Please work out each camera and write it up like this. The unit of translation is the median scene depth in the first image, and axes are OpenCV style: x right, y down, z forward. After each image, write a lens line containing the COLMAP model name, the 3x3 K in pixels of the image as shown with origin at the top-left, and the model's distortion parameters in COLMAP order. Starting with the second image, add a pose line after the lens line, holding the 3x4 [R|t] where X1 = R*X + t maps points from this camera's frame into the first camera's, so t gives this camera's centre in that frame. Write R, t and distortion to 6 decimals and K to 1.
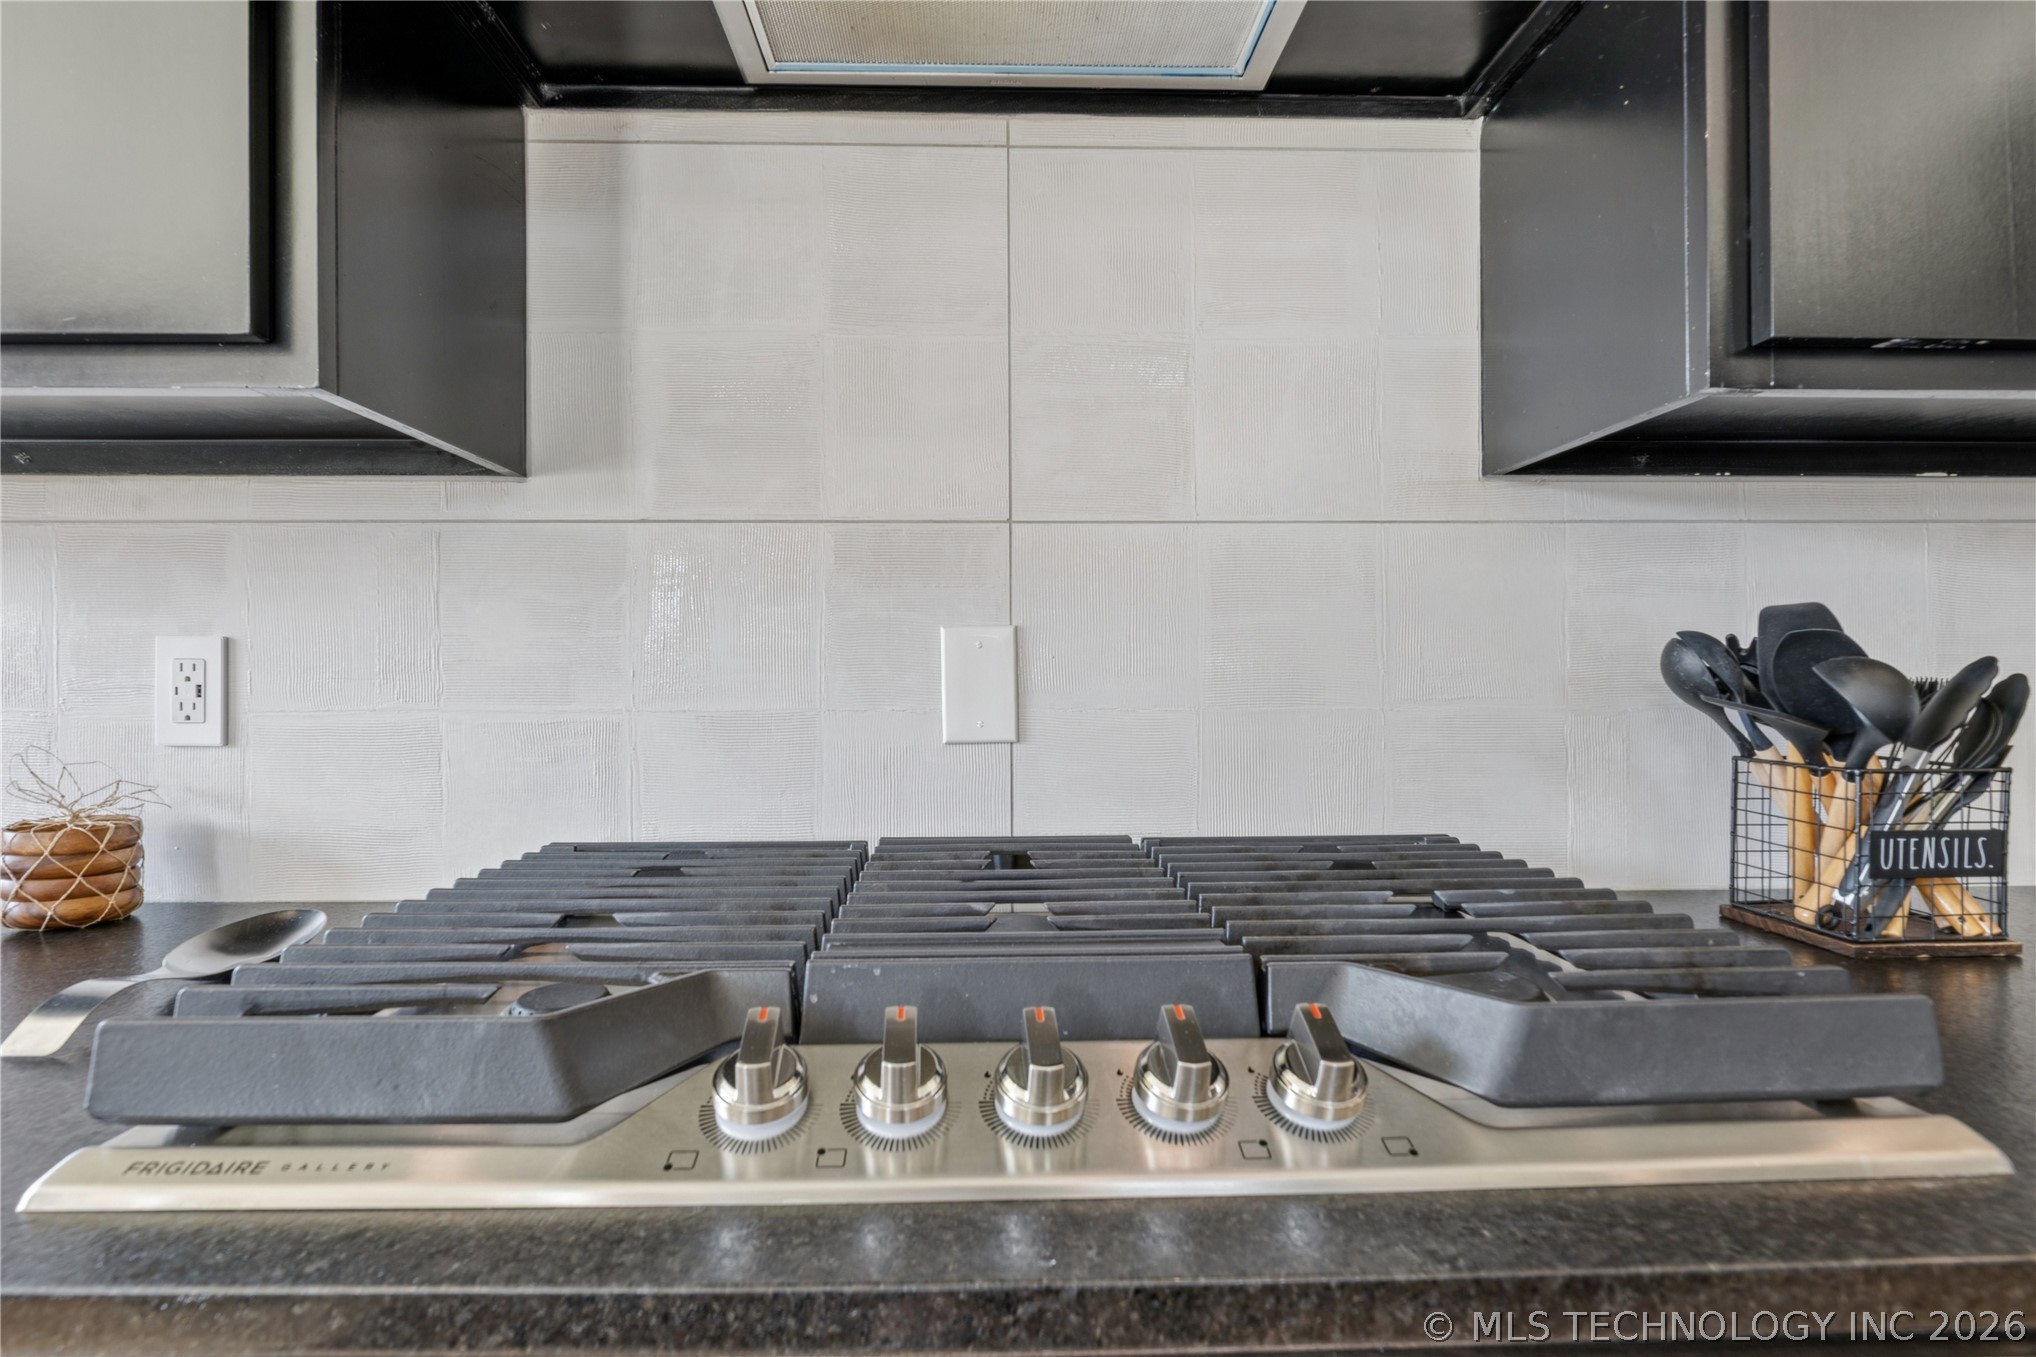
lens RADIAL K [[930.8, 0, 1011.8], [0, 930.8, 682.0], [0, 0, 1]] dist [0.000051, 0.000064]
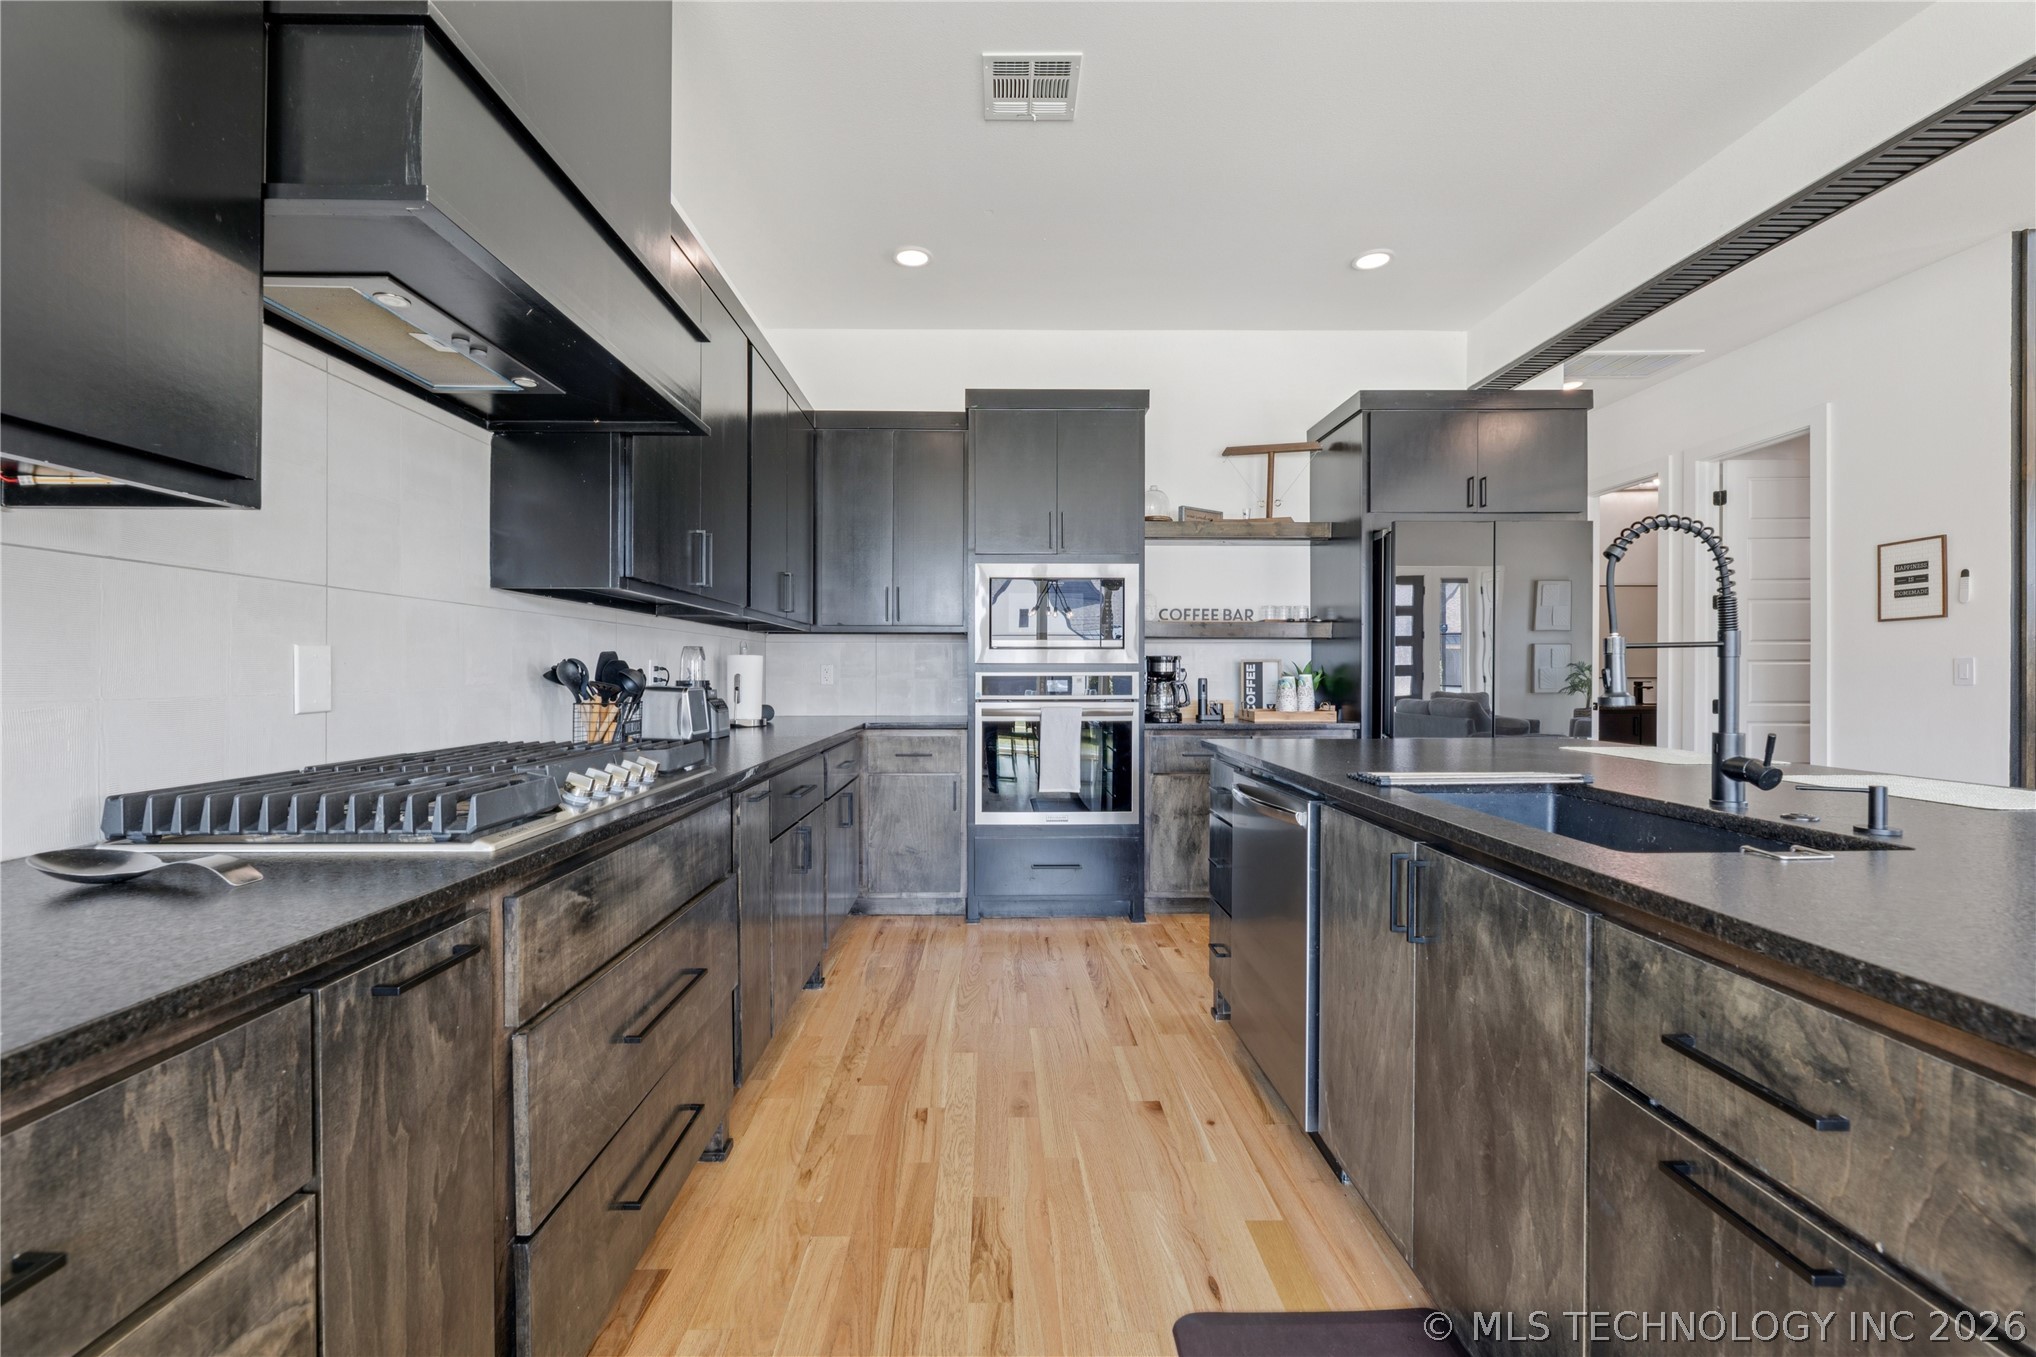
lens RADIAL K [[840.8, 0, 1004.4], [0, 840.8, 674.5], [0, 0, 1]] dist [-0.002490, 0.000631]
pose [[0.023276, -0.000722, 0.999729, -1.582853], [0.010123, 0.999949, 0.000487, 0.006608], [-0.999678, 0.010109, 0.023283, -0.318739]]
